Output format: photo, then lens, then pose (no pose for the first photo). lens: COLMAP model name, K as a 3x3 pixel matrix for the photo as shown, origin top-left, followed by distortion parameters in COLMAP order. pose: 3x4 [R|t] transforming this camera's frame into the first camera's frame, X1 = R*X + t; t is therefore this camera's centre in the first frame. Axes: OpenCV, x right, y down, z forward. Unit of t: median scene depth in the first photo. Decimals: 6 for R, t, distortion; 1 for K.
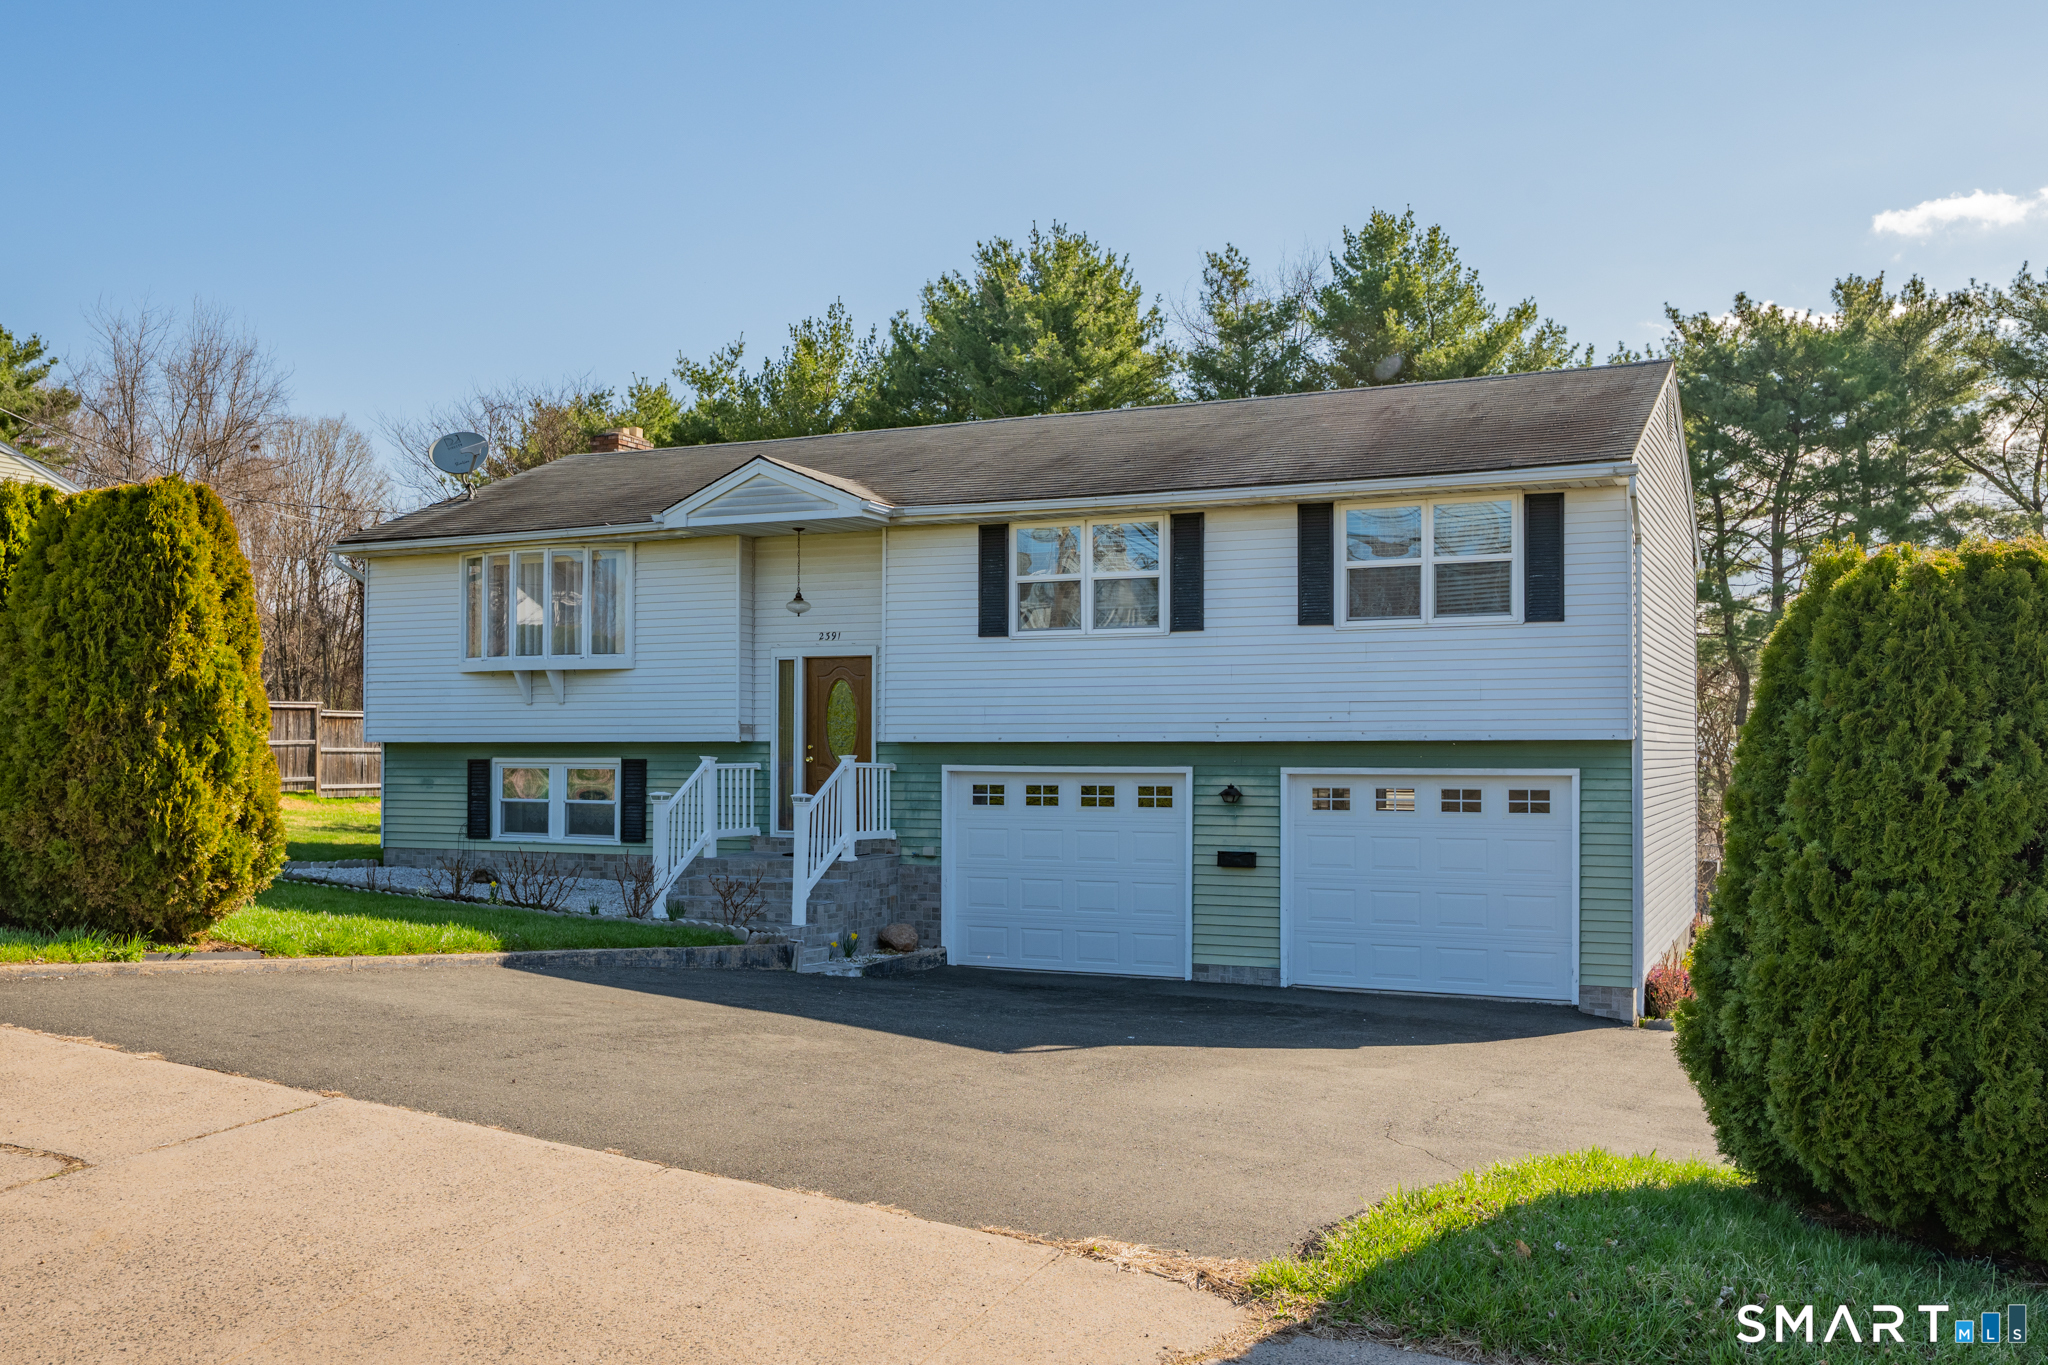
lens RADIAL K [[1455.9, 0, 1026.5], [0, 1455.9, 692.6], [0, 0, 1]] dist [0.001322, -0.001375]
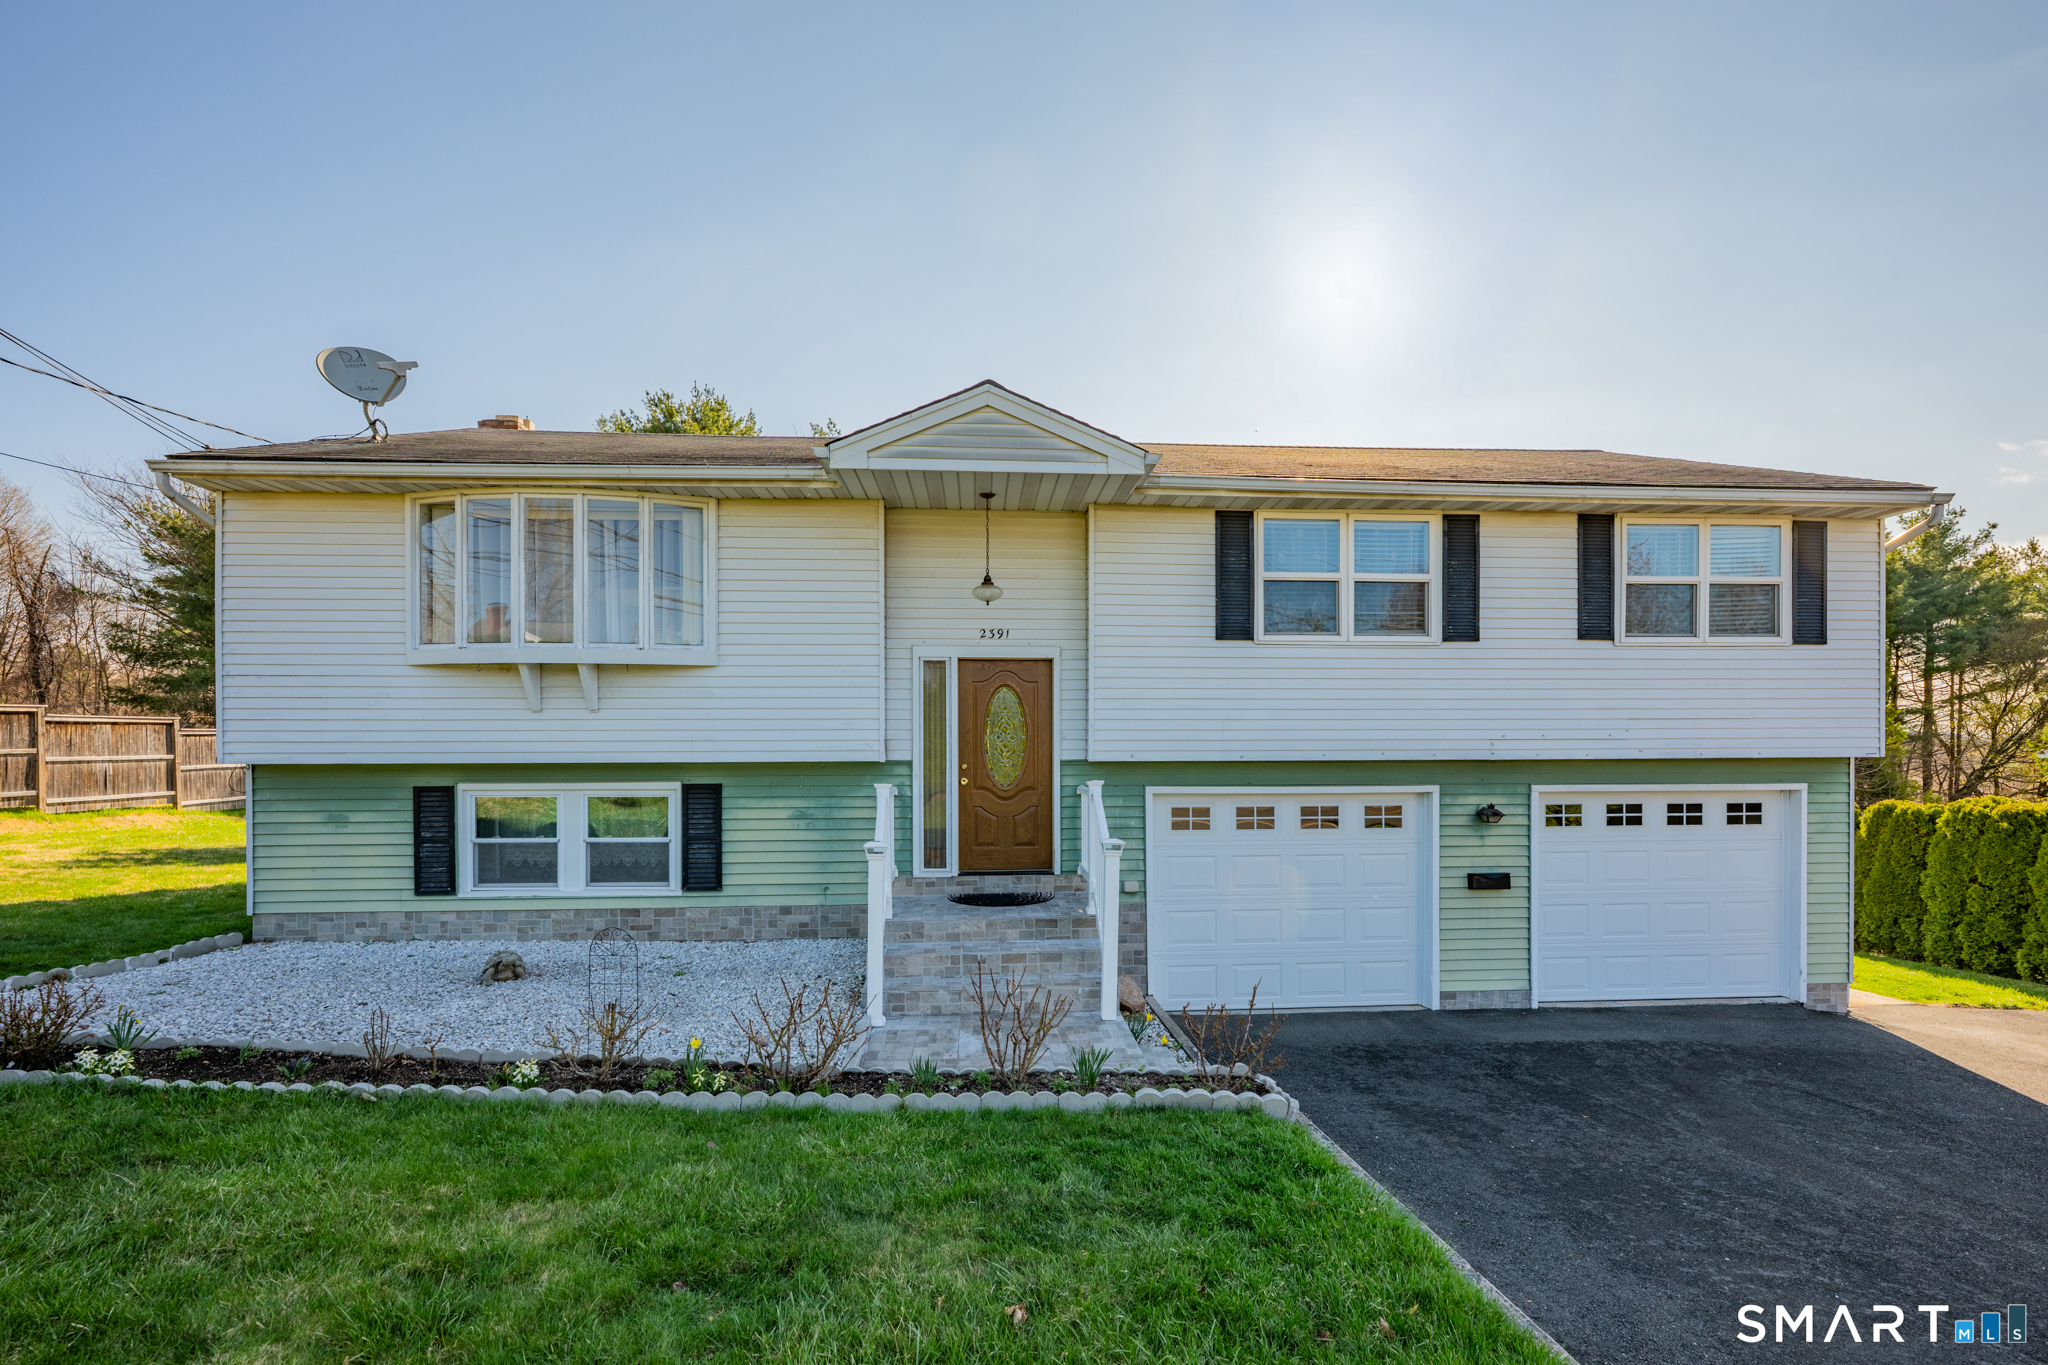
lens RADIAL K [[812.4, 0, 995.0], [0, 812.4, 731.1], [0, 0, 1]] dist [-0.001944, 0.000119]
pose [[0.900597, 0.001556, 0.434652, -0.360974], [-0.013041, 0.999640, 0.023440, 0.006460], [-0.434459, -0.026778, 0.900293, 0.620294]]
